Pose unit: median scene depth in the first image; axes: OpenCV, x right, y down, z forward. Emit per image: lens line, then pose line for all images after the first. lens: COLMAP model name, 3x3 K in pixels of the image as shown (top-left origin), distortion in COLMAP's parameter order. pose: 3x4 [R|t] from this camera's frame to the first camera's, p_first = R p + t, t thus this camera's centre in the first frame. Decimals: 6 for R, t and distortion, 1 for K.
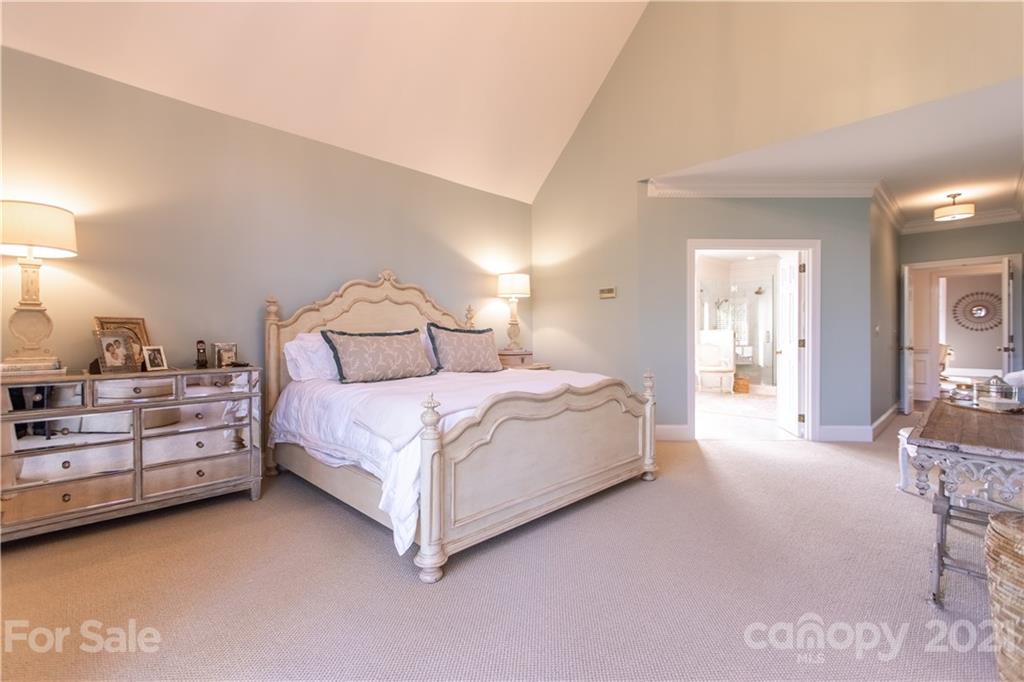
lens RADIAL K [[461.4, 0, 510.7], [0, 461.4, 336.8], [0, 0, 1]] dist [-0.000134, 0.000090]
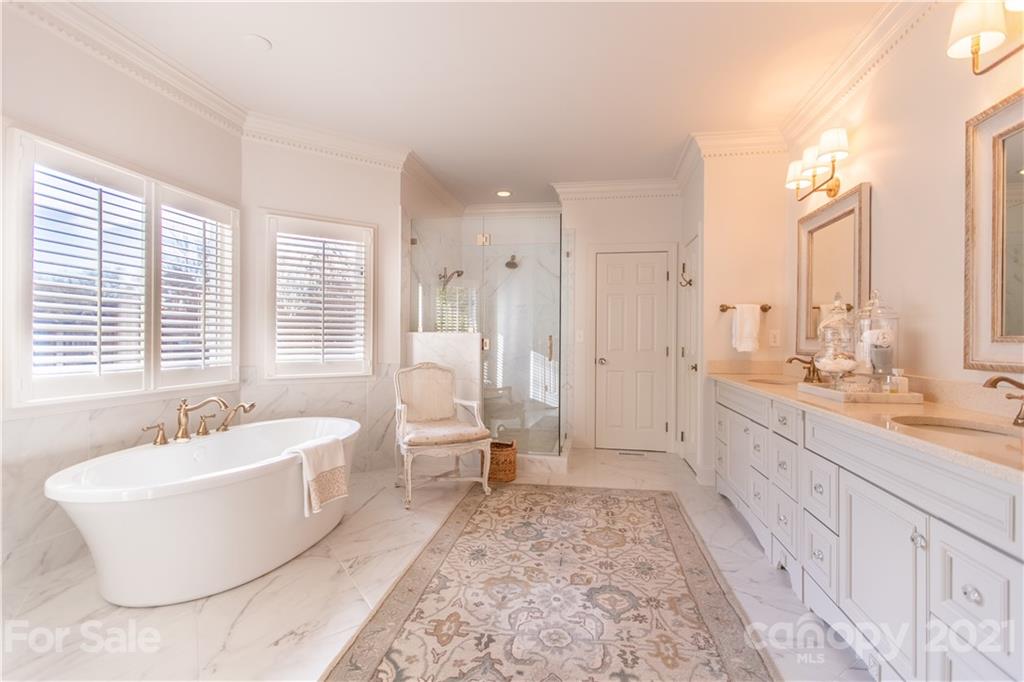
lens RADIAL K [[461.4, 0, 510.7], [0, 461.4, 336.8], [0, 0, 1]] dist [-0.000134, 0.000090]
pose [[0.823138, 0.004059, 0.567827, 0.568055], [-0.001429, 0.999986, -0.005078, -0.018579], [-0.567840, 0.003368, 0.823132, 1.381829]]
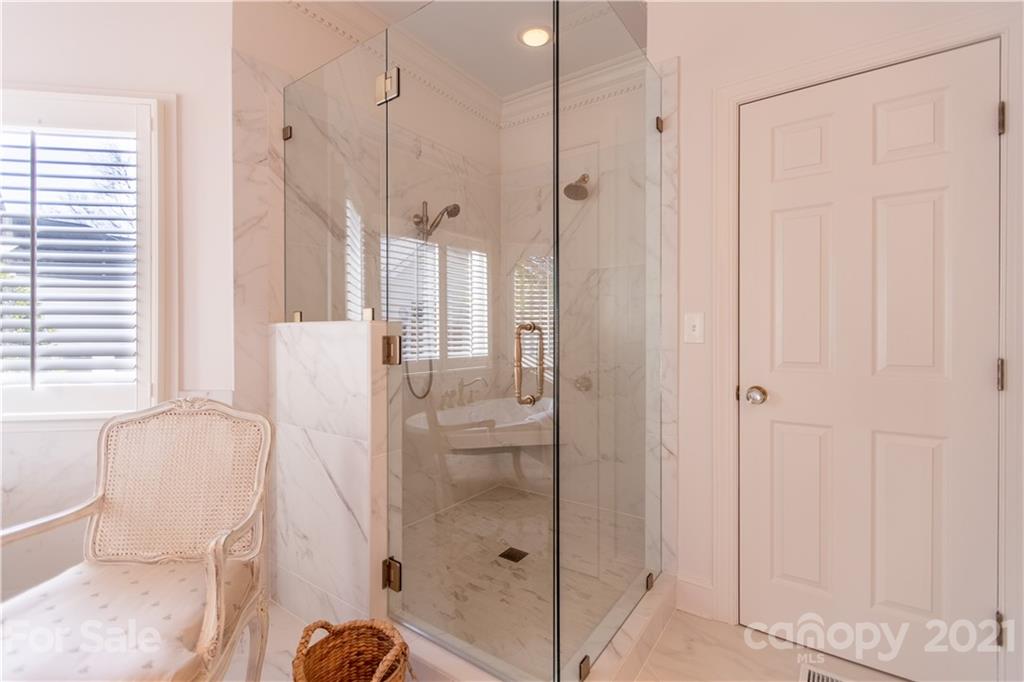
lens RADIAL K [[461.4, 0, 510.7], [0, 461.4, 336.8], [0, 0, 1]] dist [-0.000134, 0.000090]
pose [[0.985601, -0.004989, 0.169015, 1.126234], [0.005038, 0.999987, 0.000140, -0.018570], [-0.169014, 0.000714, 0.985613, 1.830674]]
